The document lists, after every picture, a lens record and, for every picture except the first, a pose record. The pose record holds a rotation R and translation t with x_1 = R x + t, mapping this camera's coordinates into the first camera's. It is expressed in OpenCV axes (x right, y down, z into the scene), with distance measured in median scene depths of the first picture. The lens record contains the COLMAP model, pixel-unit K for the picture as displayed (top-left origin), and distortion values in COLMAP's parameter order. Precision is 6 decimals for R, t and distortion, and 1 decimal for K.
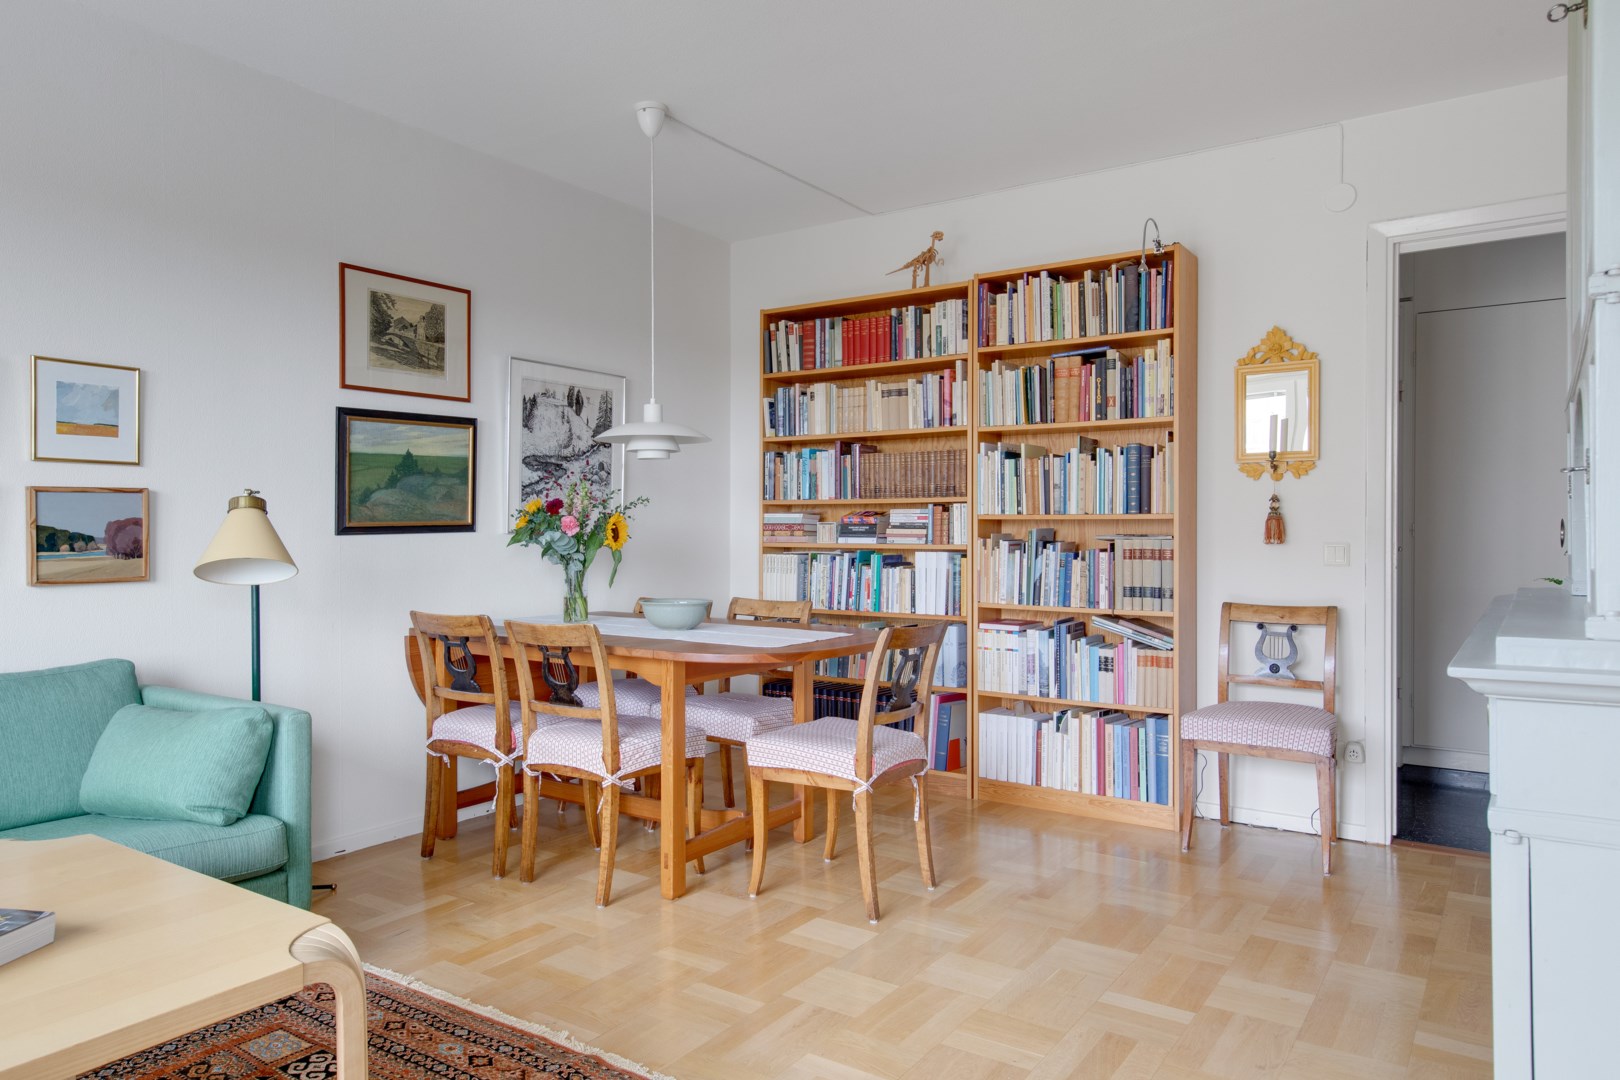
lens RADIAL K [[1023.5, 0, 810.0], [0, 1023.5, 540.0], [0, 0, 1]] dist [-0.000529, 0.000157]
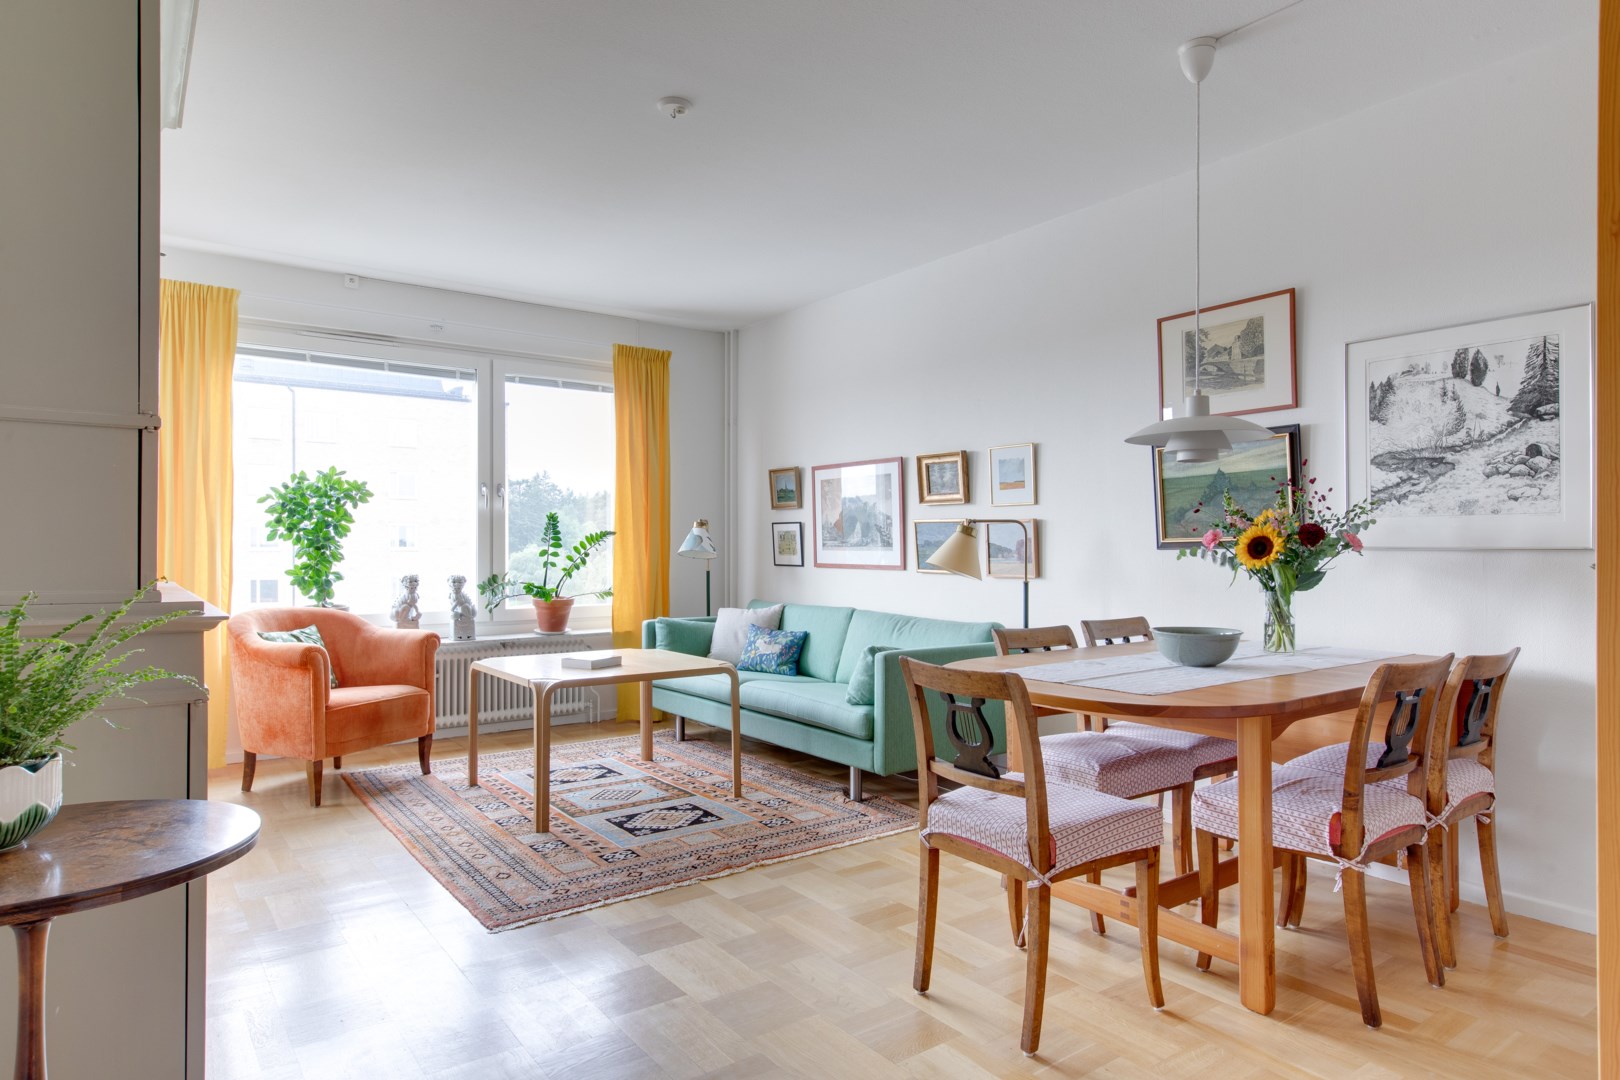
lens RADIAL K [[988.6, 0, 810.0], [0, 988.6, 540.0], [0, 0, 1]] dist [-0.003931, -0.000443]
pose [[-0.353056, -0.004501, -0.935591, 0.684761], [-0.006898, 0.999974, -0.002207, -0.009460], [0.935577, 0.005675, -0.353078, 0.935250]]
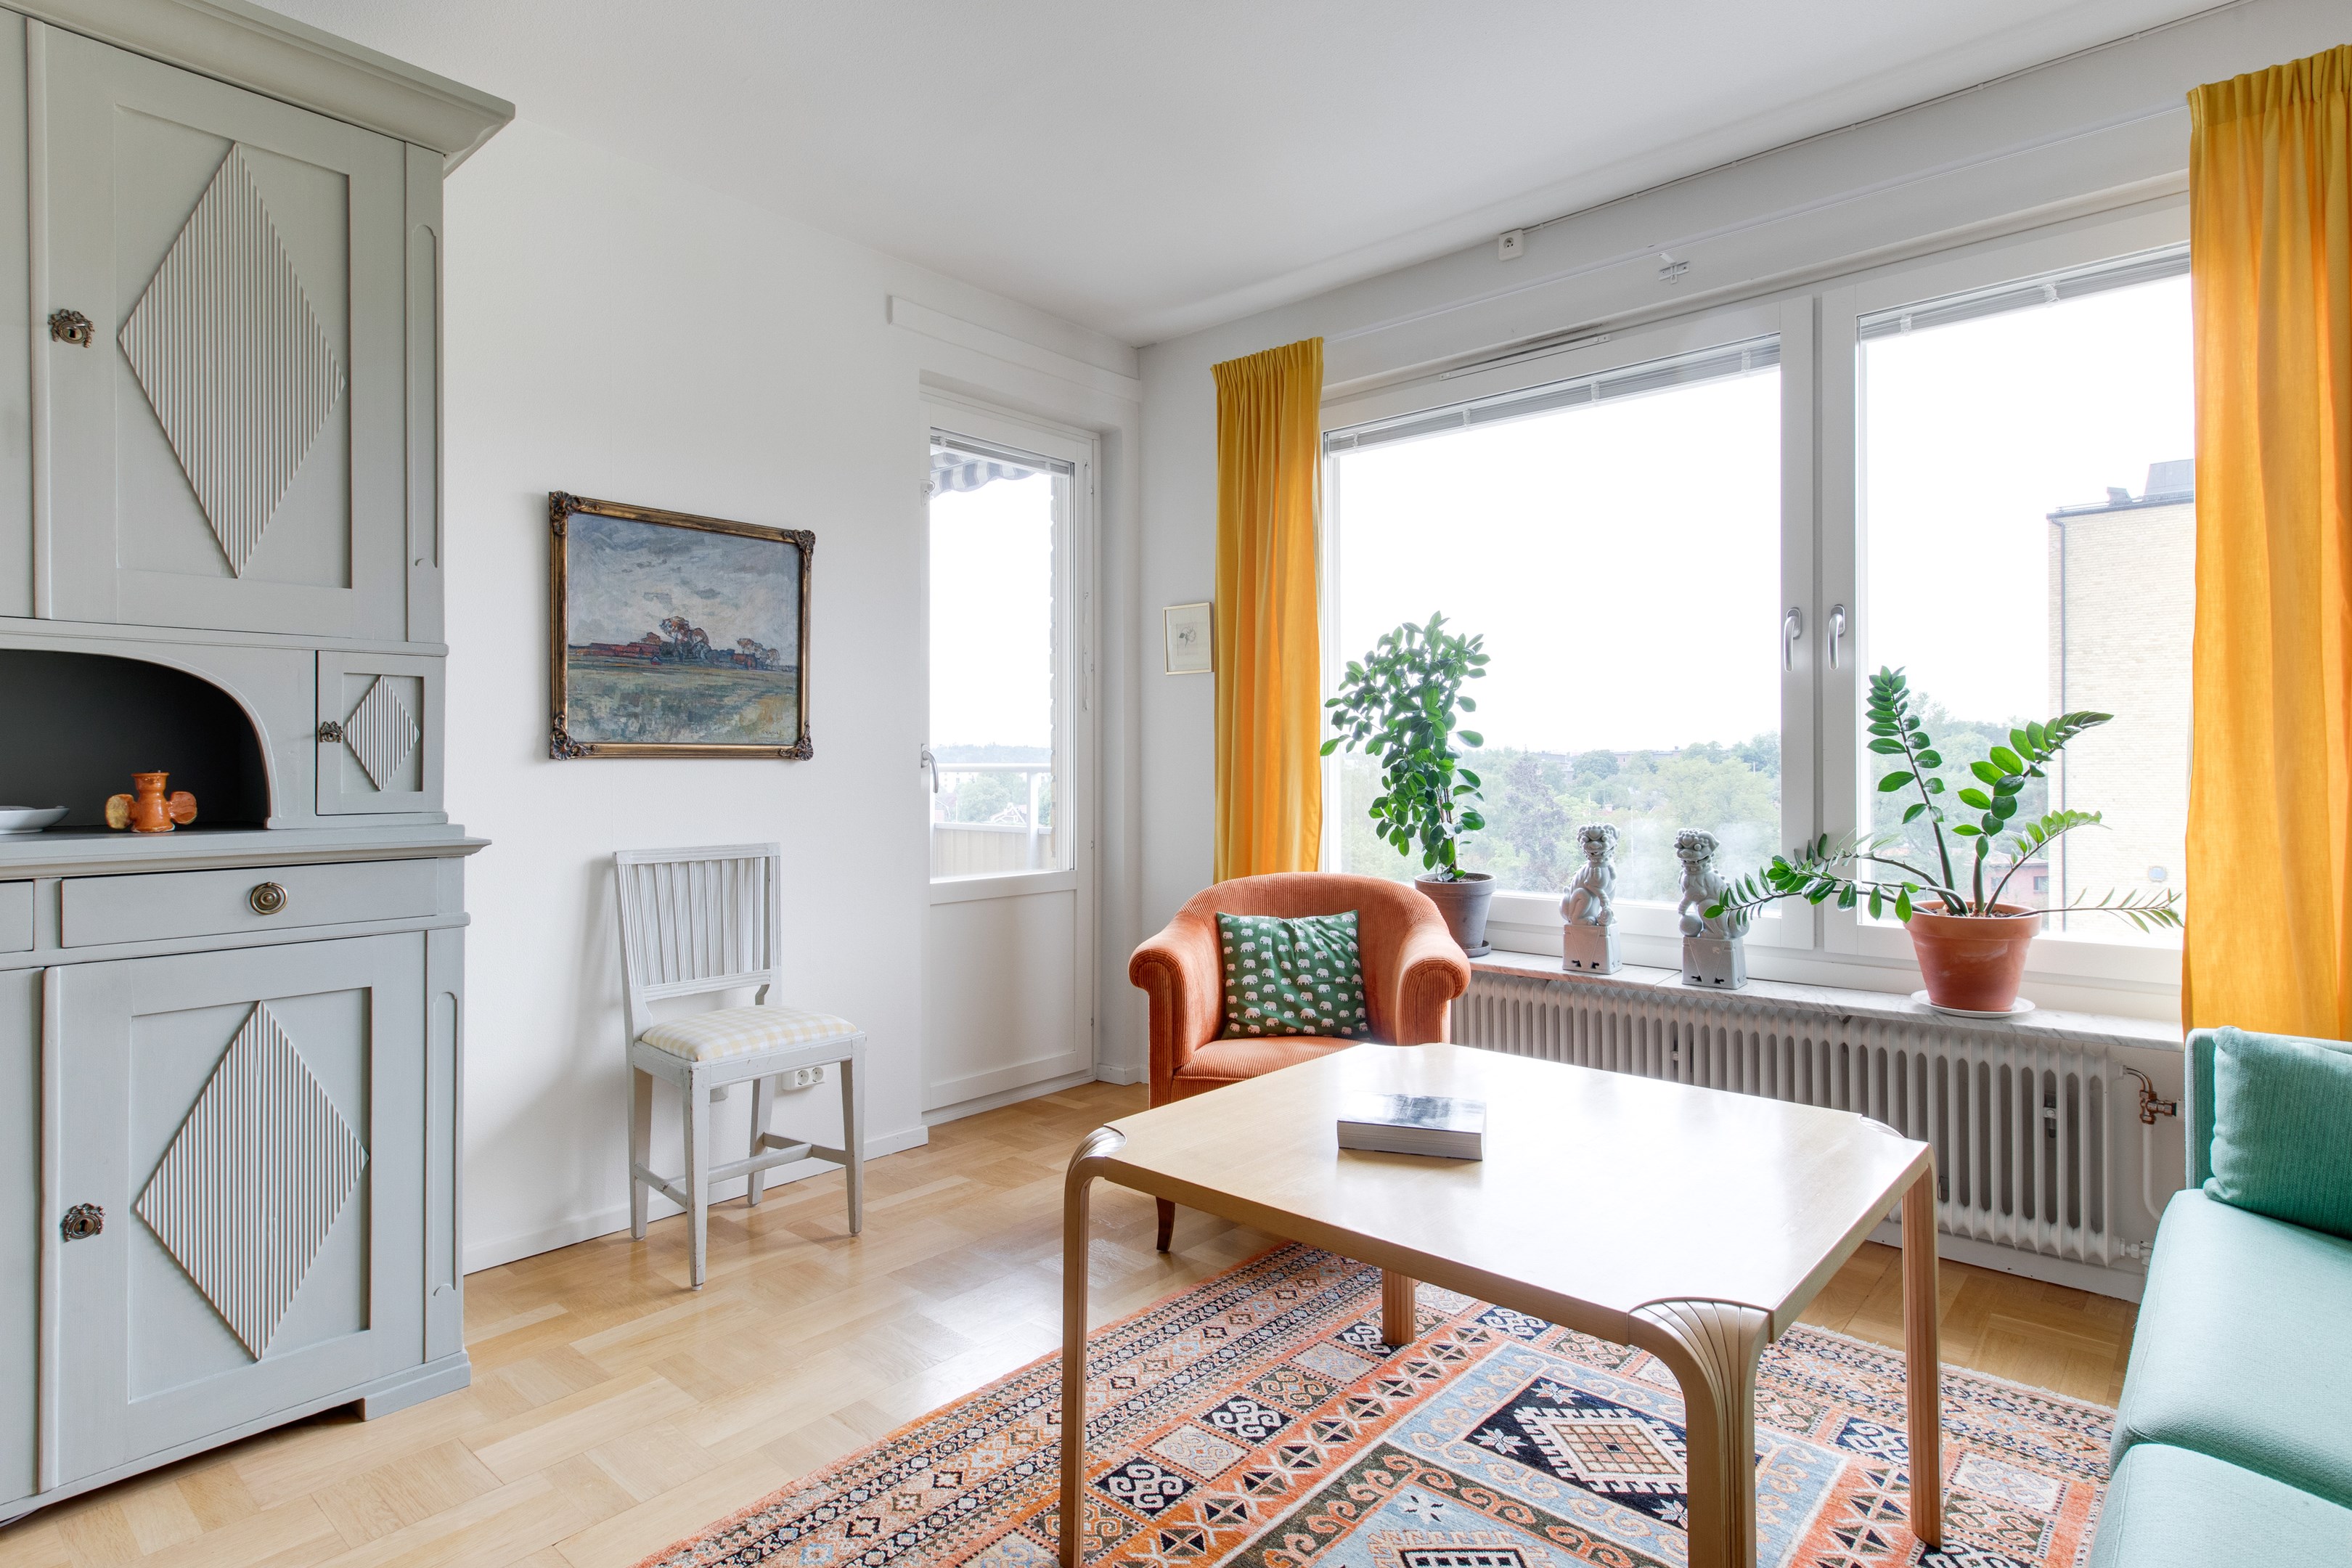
lens RADIAL K [[1241.3, 0, 1096.6], [0, 1241.3, 754.7], [0, 0, 1]] dist [-0.000106, 0.000110]
pose [[-0.984373, 0.008837, 0.175876, -0.261918], [0.008986, 0.999960, 0.000049, -0.008809], [-0.175868, 0.001628, -0.984412, 0.770924]]
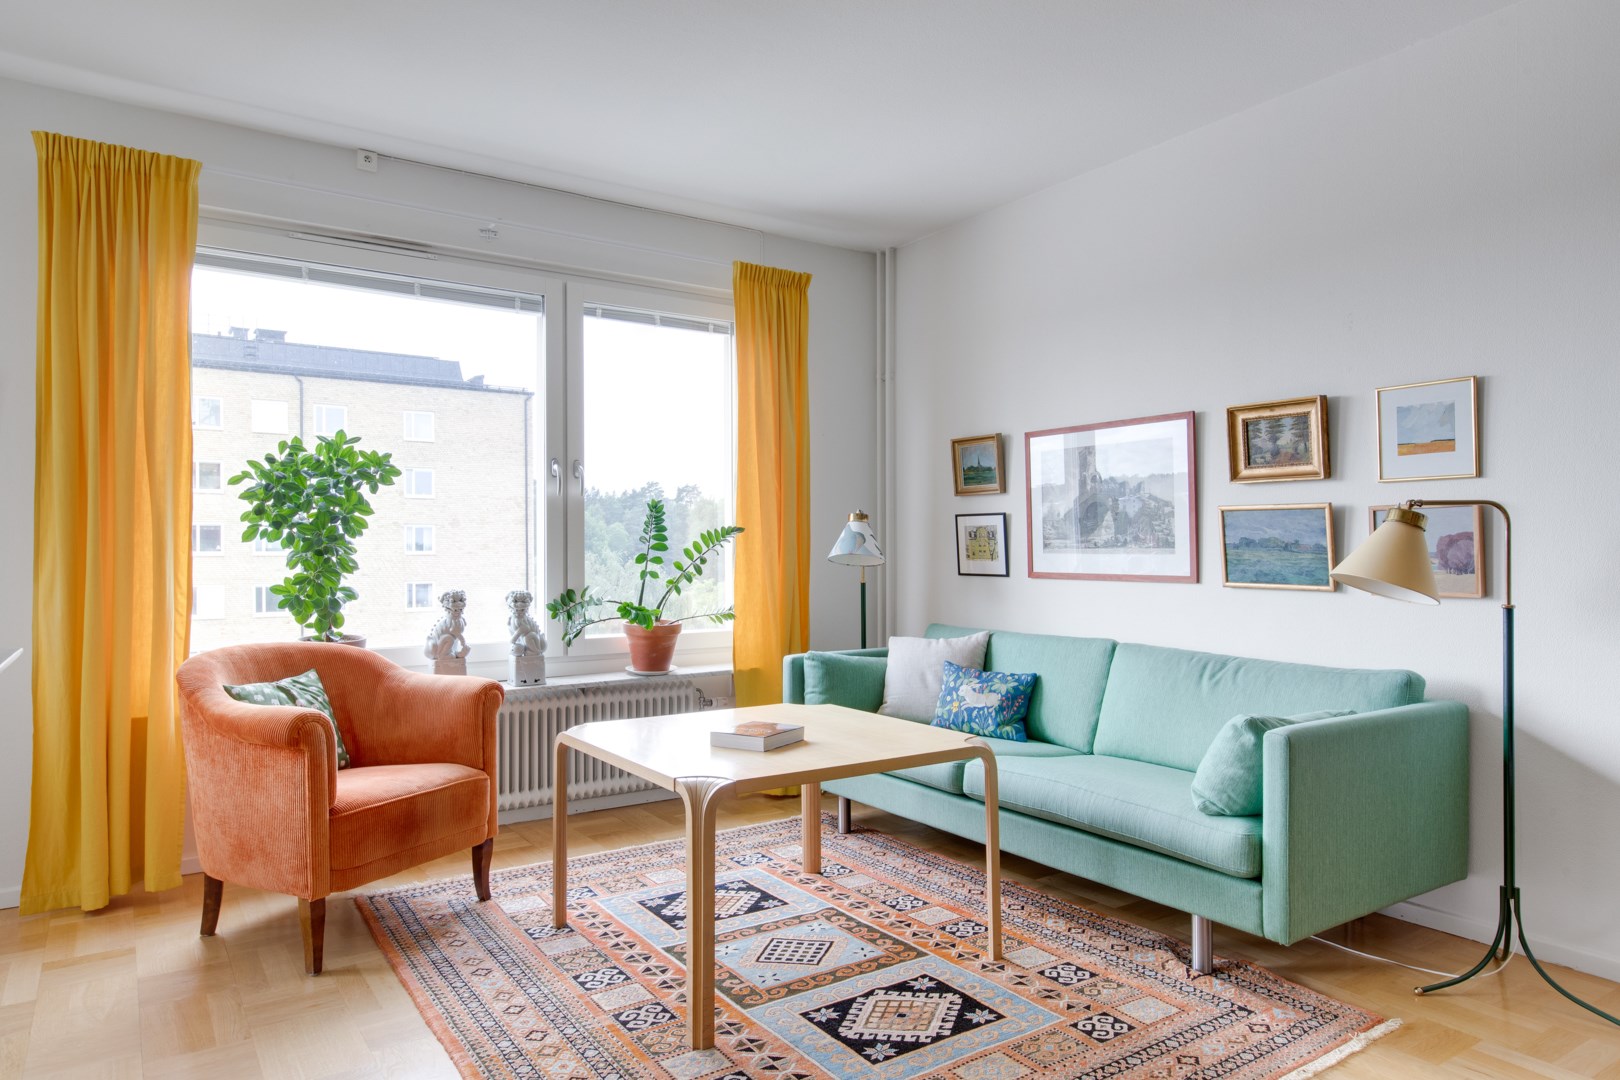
lens RADIAL K [[1043.6, 0, 810.0], [0, 1043.6, 540.0], [0, 0, 1]] dist [-0.000019, -0.000616]
pose [[-0.380860, -0.005084, -0.924619, 0.375337], [-0.003625, 0.999985, -0.004005, -0.005943], [0.924626, 0.001826, -0.380873, 0.612394]]
